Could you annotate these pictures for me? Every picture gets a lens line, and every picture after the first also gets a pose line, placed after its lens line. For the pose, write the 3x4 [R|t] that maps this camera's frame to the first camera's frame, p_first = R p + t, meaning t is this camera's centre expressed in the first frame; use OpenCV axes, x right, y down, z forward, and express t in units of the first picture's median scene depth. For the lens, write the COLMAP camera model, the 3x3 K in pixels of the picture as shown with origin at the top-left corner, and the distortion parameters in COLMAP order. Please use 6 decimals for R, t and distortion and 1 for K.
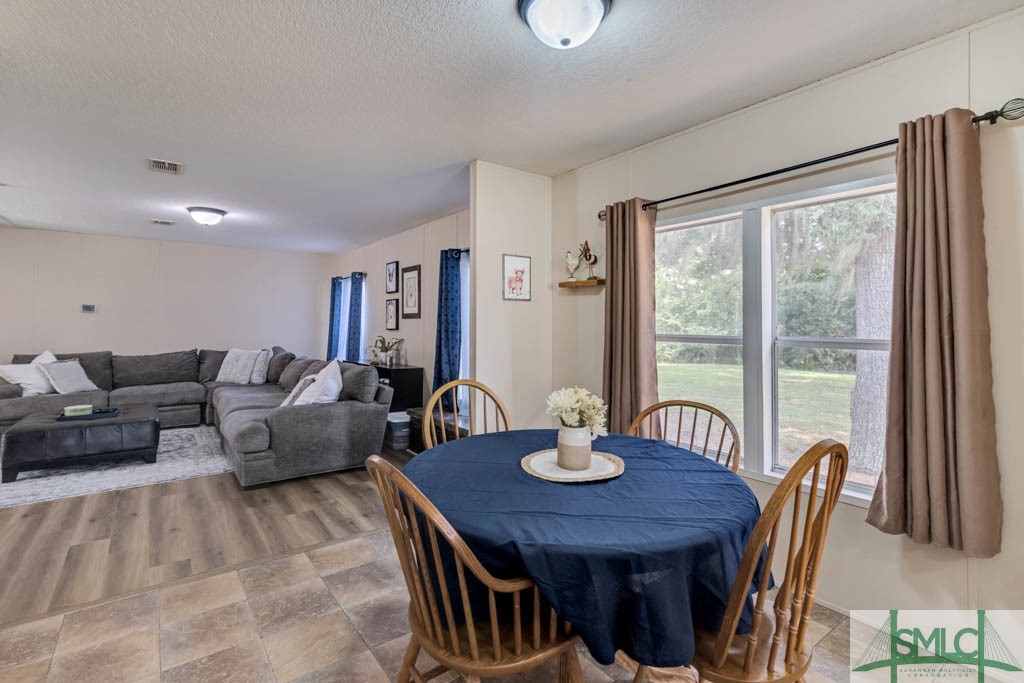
lens RADIAL K [[475.8, 0, 523.1], [0, 475.8, 313.8], [0, 0, 1]] dist [0.011826, 0.000408]
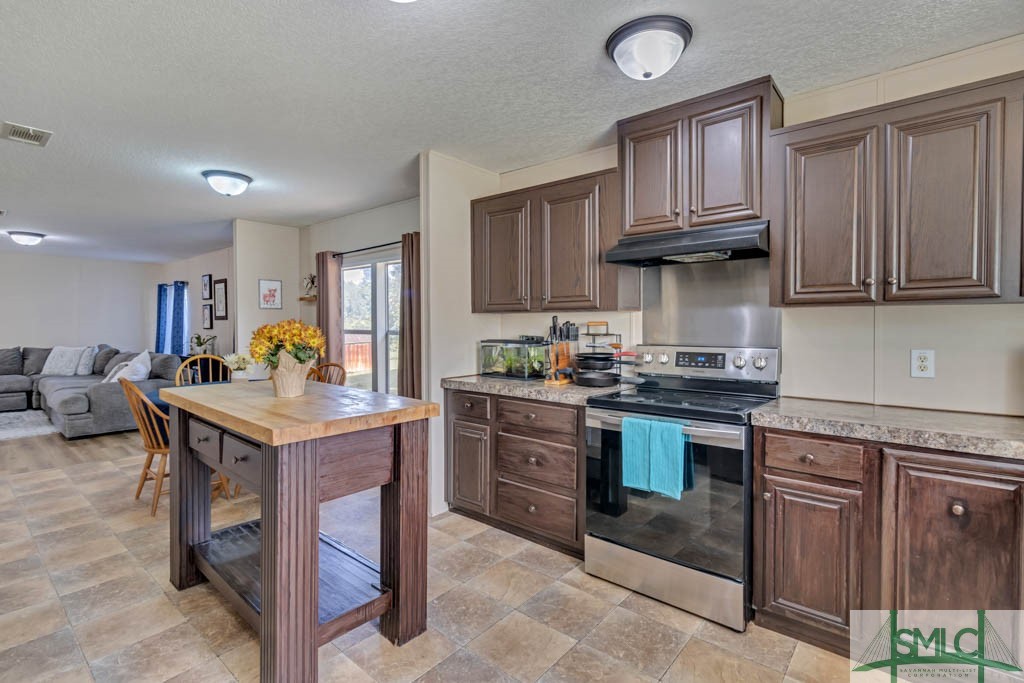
lens RADIAL K [[475.8, 0, 517.0], [0, 475.8, 334.3], [0, 0, 1]] dist [0.011826, 0.000408]
pose [[0.977587, -0.009272, 0.210326, 0.308616], [0.000099, 0.999050, 0.043581, -0.008582], [-0.210531, -0.042584, 0.976659, -0.485941]]
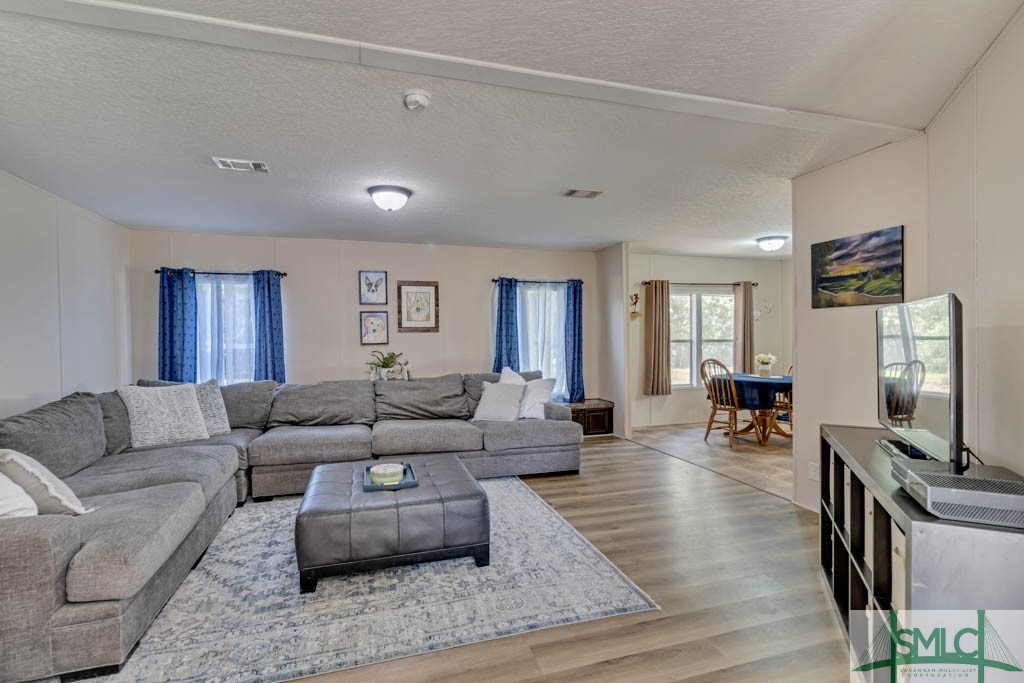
lens RADIAL K [[475.8, 0, 507.2], [0, 475.8, 339.0], [0, 0, 1]] dist [0.011826, 0.000408]
pose [[0.354643, -0.027079, 0.934610, -1.261023], [-0.017079, 0.999226, 0.035432, -0.016906], [-0.934846, -0.028528, 0.353906, 0.520368]]
